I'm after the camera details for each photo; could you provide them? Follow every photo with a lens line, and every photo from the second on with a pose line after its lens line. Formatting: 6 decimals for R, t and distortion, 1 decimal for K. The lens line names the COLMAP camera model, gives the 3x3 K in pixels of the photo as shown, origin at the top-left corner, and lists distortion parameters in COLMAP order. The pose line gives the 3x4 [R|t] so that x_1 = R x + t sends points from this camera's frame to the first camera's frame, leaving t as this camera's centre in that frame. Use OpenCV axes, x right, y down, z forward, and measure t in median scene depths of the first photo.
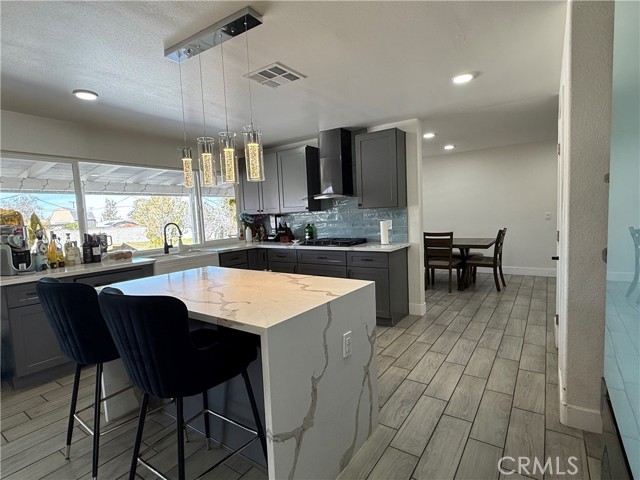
lens RADIAL K [[340.2, 0, 320.0], [0, 340.2, 240.0], [0, 0, 1]] dist [0.002968, -0.000383]
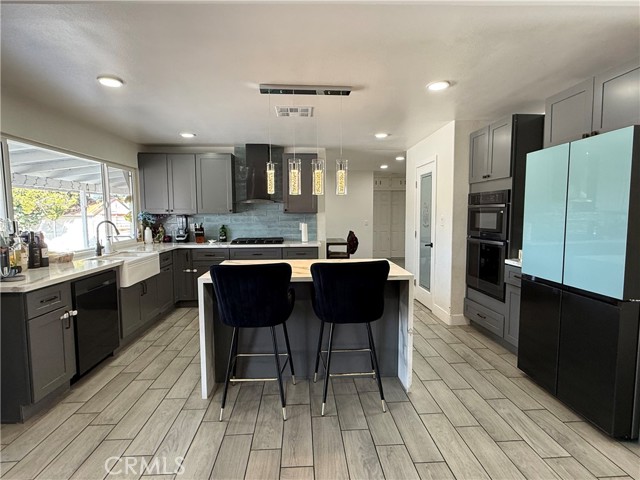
lens RADIAL K [[340.2, 0, 320.0], [0, 340.2, 240.0], [0, 0, 1]] dist [0.002968, -0.000383]
pose [[0.785195, -0.008774, 0.619187, -0.549240], [0.017984, 0.999801, -0.008638, 0.017618], [-0.618988, 0.017918, 0.785196, -0.045521]]
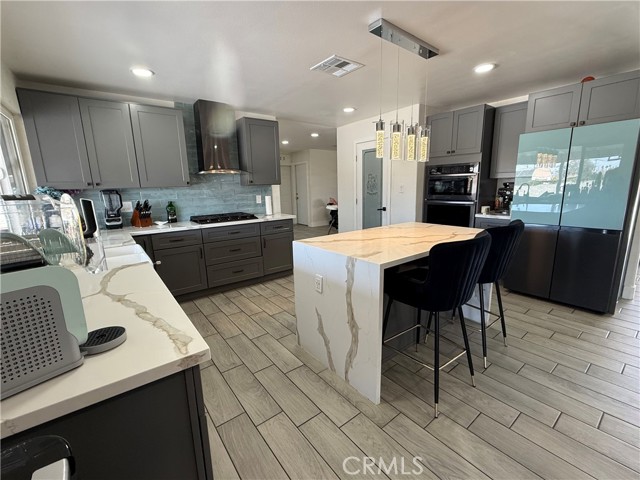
lens RADIAL K [[280.0, 0, 320.0], [0, 280.0, 240.0], [0, 0, 1]] dist [-0.001554, -0.000157]
pose [[0.300892, -0.145850, 0.942439, -0.718964], [0.085649, 0.988375, 0.125614, -0.009198], [-0.949804, 0.042922, 0.309886, 0.500040]]
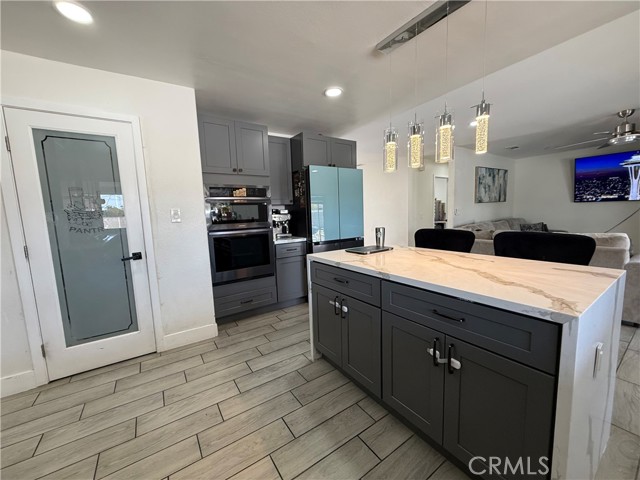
lens RADIAL K [[256.8, 0, 320.0], [0, 256.8, 240.0], [0, 0, 1]] dist [0.000840, -0.000004]
pose [[-0.928281, 0.025262, 0.371022, -0.134703], [0.097664, 0.979231, 0.177677, -0.060266], [-0.358827, 0.201170, -0.911468, 0.937662]]
